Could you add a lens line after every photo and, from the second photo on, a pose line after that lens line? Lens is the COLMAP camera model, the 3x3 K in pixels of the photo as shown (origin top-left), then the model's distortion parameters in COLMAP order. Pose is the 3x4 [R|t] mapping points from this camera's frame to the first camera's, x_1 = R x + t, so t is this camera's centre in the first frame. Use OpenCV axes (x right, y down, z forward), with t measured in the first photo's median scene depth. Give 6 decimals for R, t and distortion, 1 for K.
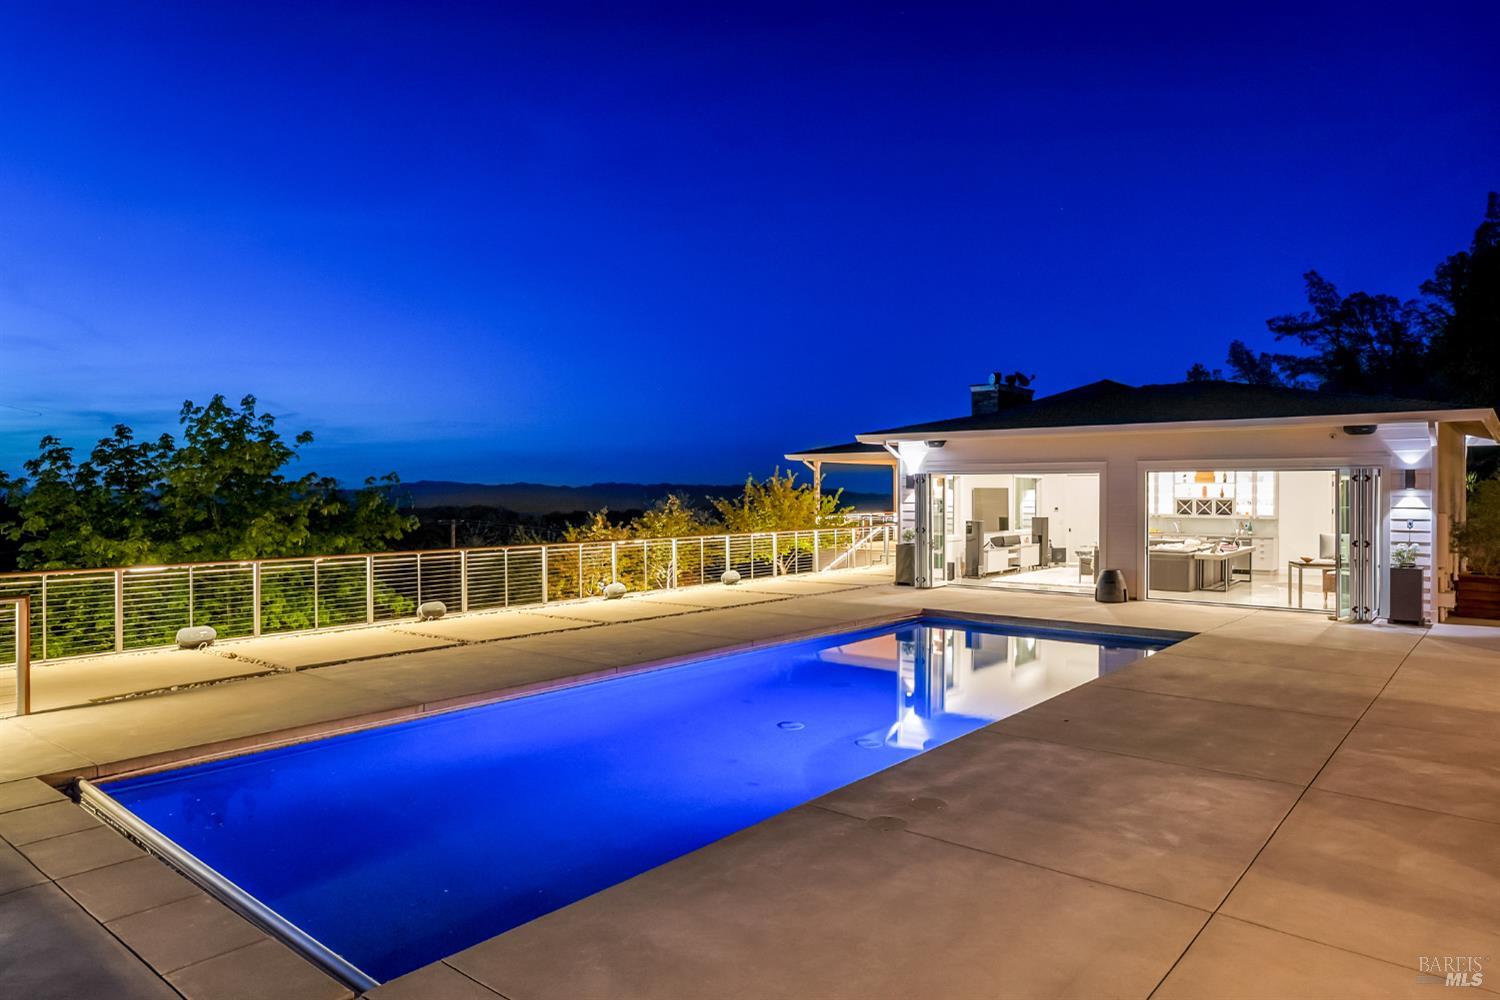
lens RADIAL K [[942.2, 0, 750.0], [0, 942.2, 500.0], [0, 0, 1]] dist [-0.000449, -0.000102]
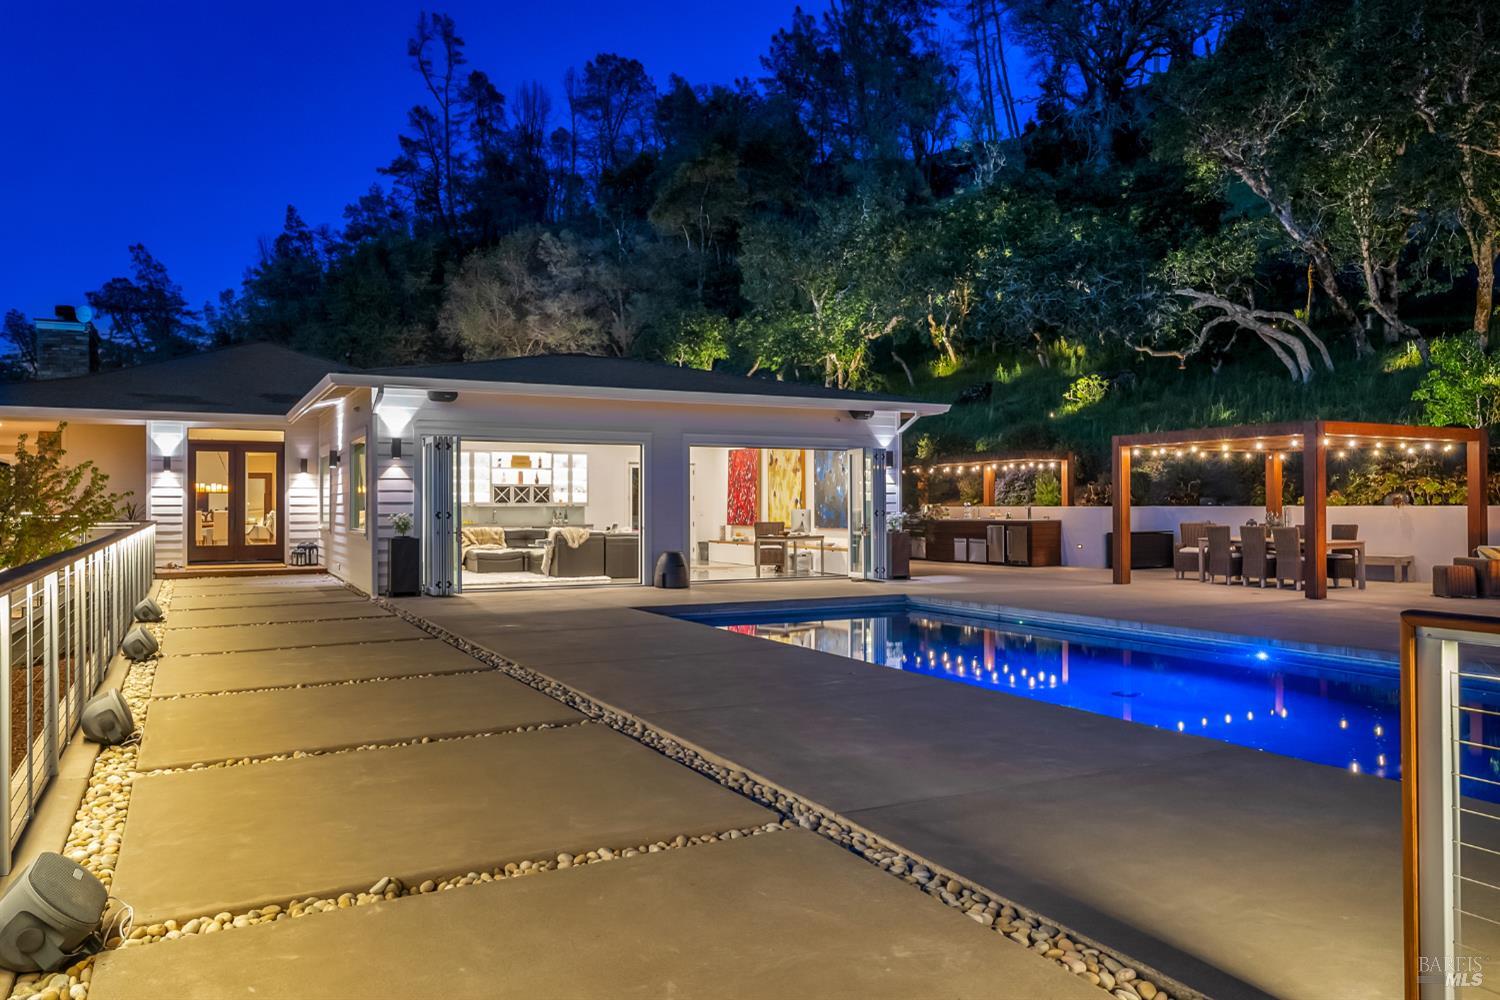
lens RADIAL K [[1080.6, 0, 750.0], [0, 1080.6, 500.0], [0, 0, 1]] dist [-0.020775, 0.036890]
pose [[0.386898, 0.004006, 0.922114, -0.385911], [0.010358, 0.999909, -0.008690, 0.024134], [-0.922064, 0.012913, 0.386821, 0.401144]]
